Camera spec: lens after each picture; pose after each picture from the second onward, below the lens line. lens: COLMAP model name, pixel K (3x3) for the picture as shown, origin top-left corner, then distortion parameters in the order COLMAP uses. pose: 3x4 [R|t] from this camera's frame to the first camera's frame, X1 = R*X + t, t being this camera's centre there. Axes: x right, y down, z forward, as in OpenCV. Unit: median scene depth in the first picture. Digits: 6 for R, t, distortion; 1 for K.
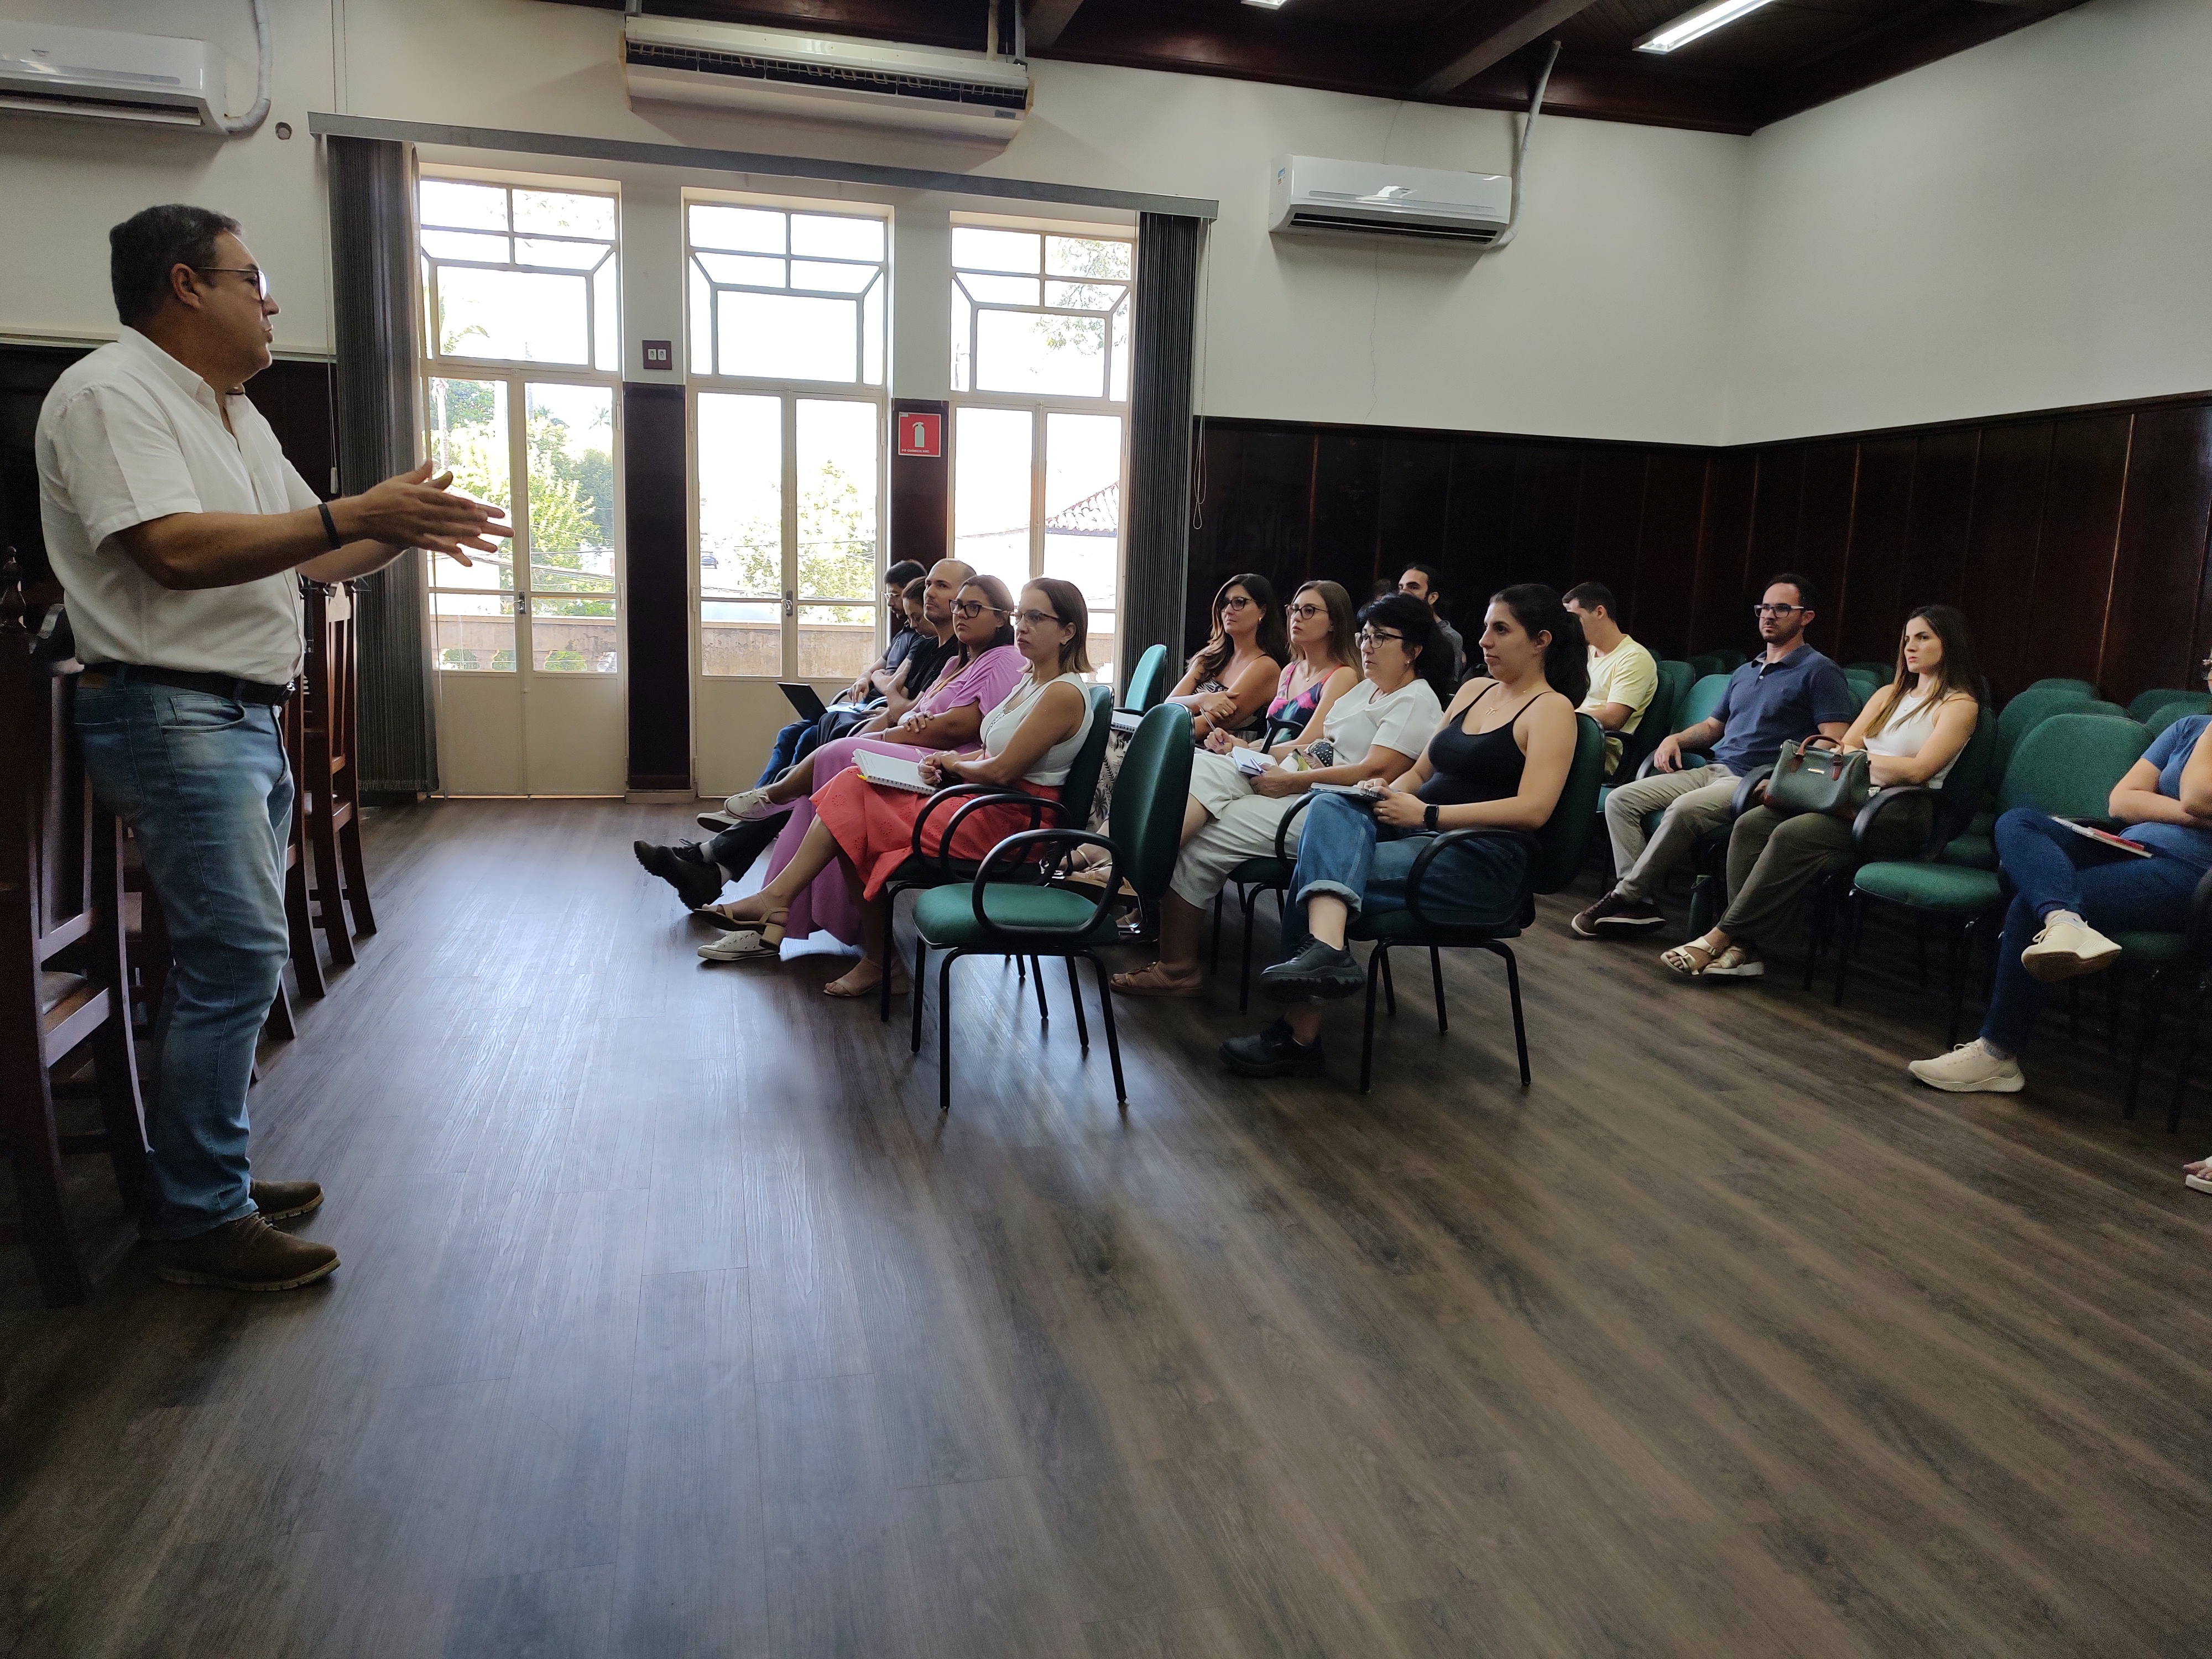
lens RADIAL K [[1556.5, 0, 1099.5], [0, 1556.5, 826.0], [0, 0, 1]] dist [0.012179, -0.021088]
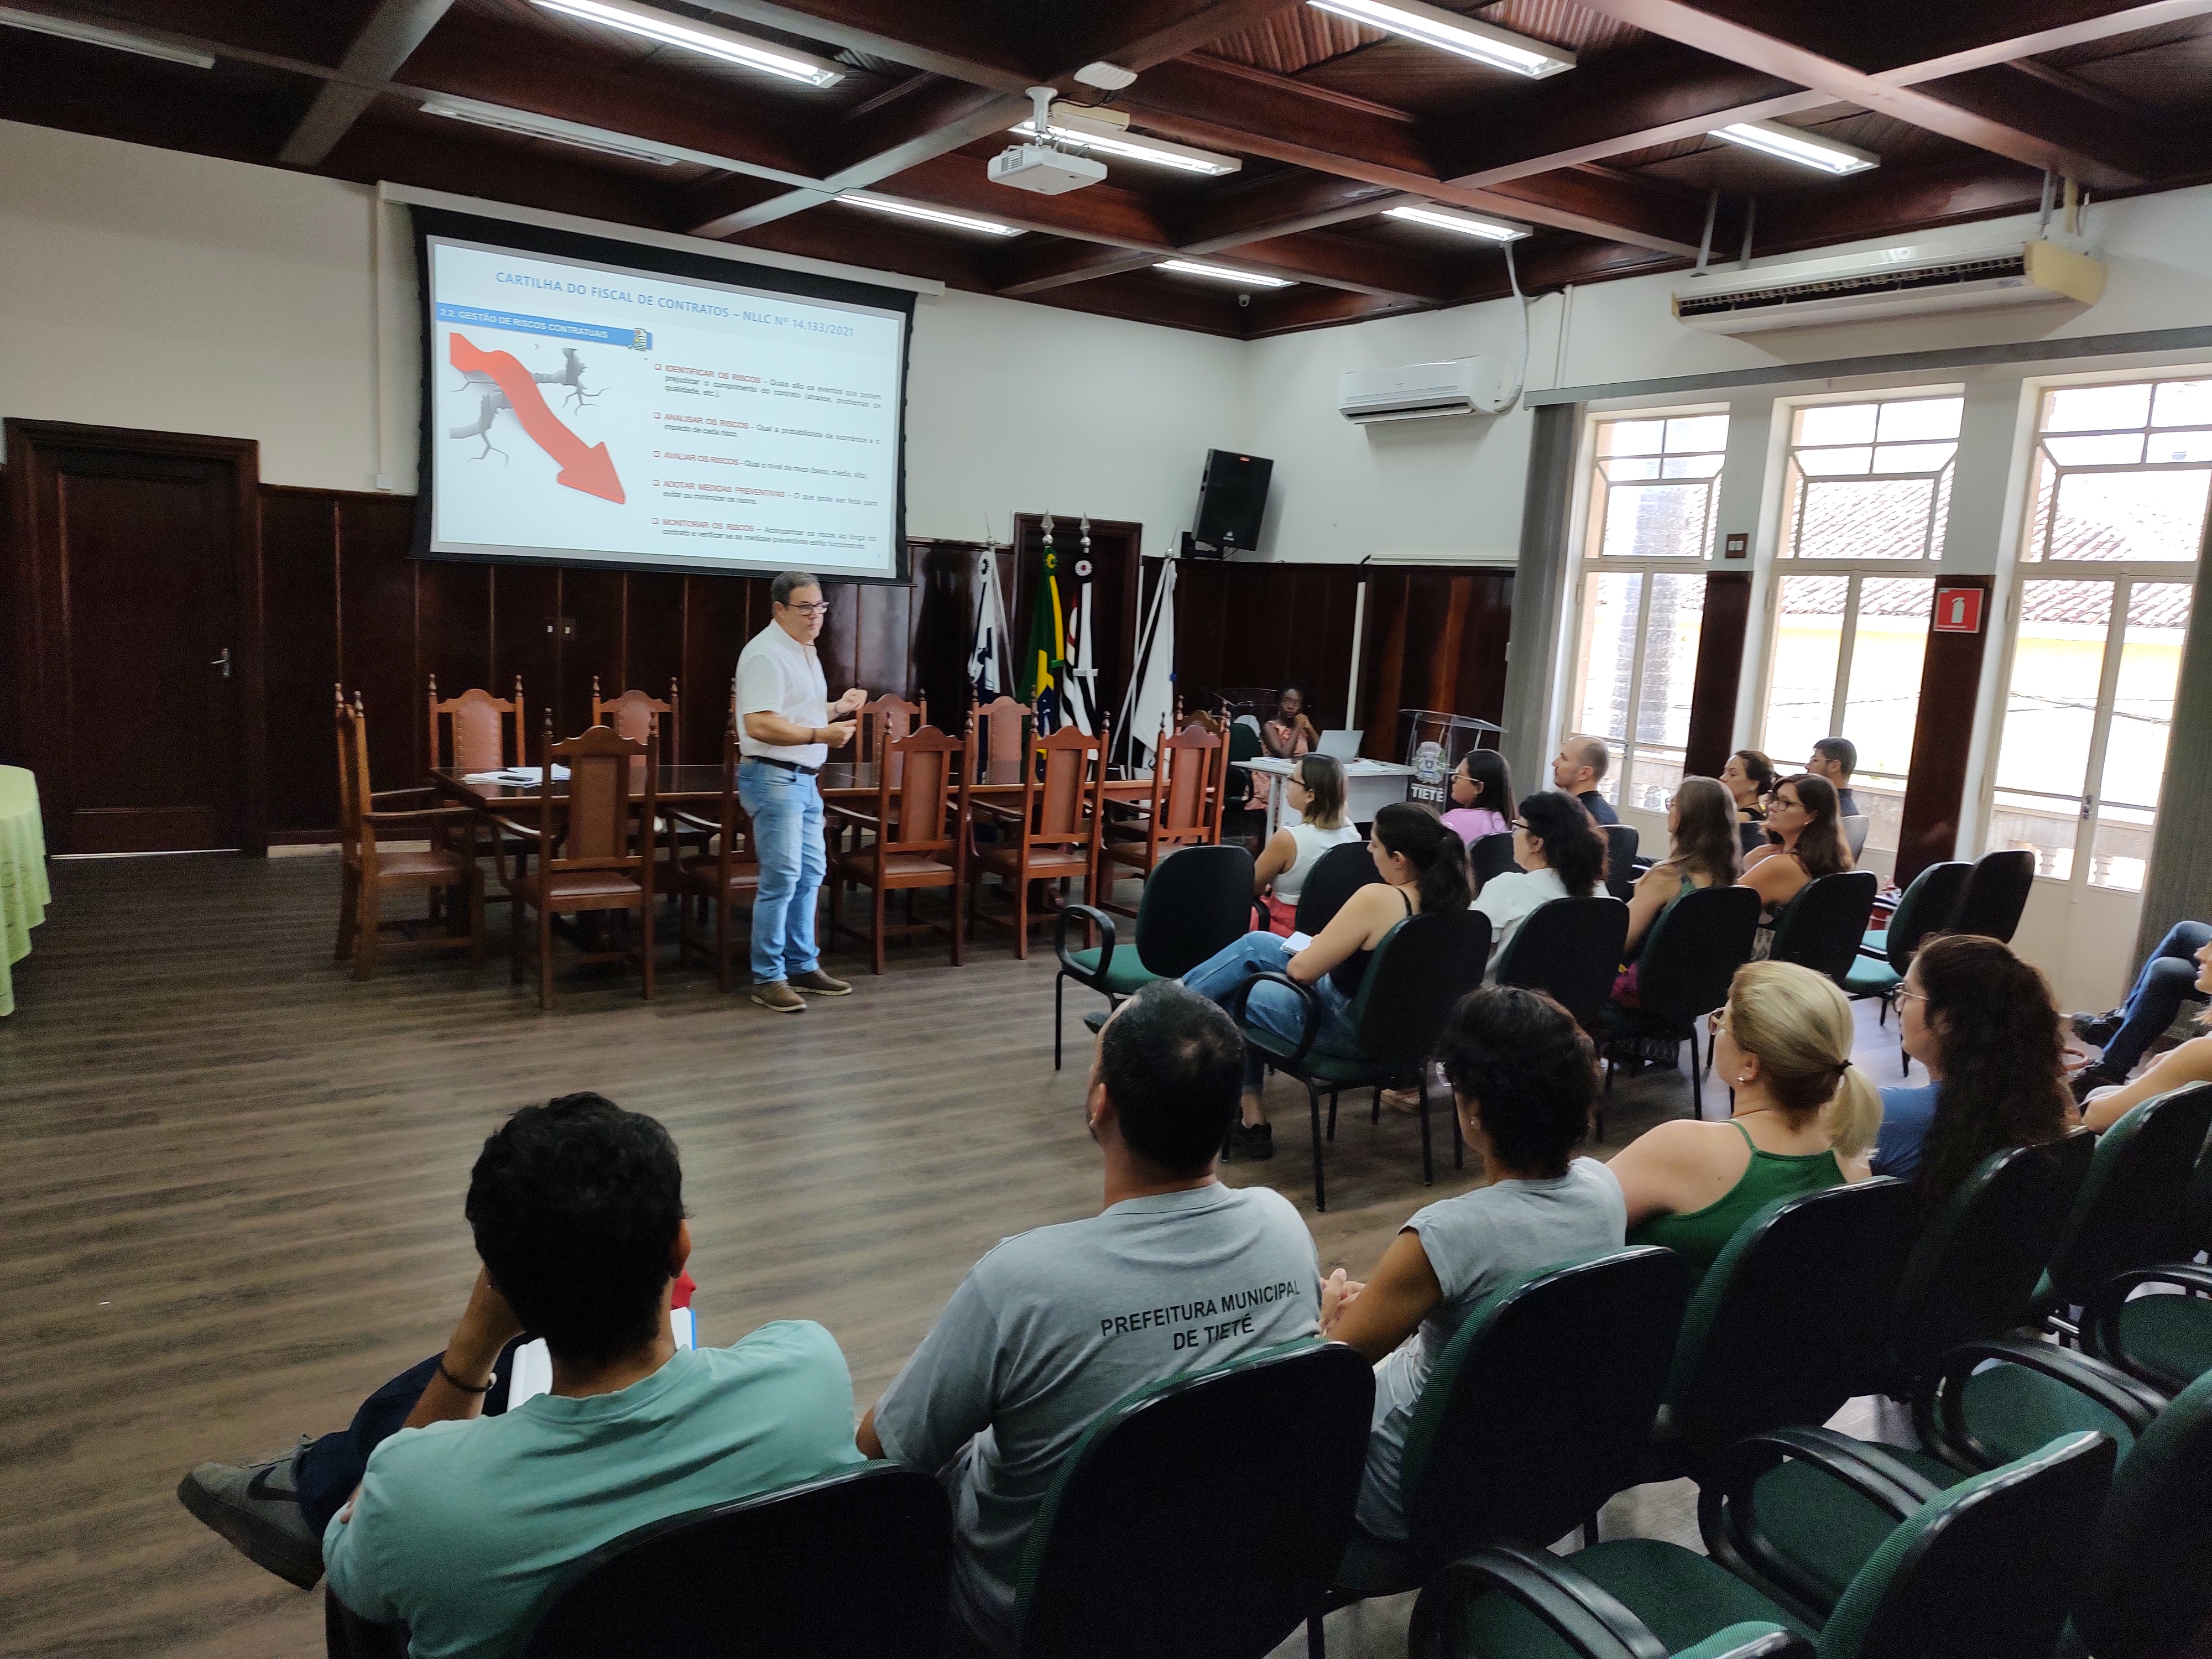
lens RADIAL K [[1556.5, 0, 1097.2], [0, 1556.5, 831.3], [0, 0, 1]] dist [0.012179, -0.021088]
pose [[0.340302, 0.125086, -0.931959, 0.641703], [-0.189548, 0.979893, 0.062307, -0.077101], [0.921014, 0.155448, 0.357170, 0.186567]]
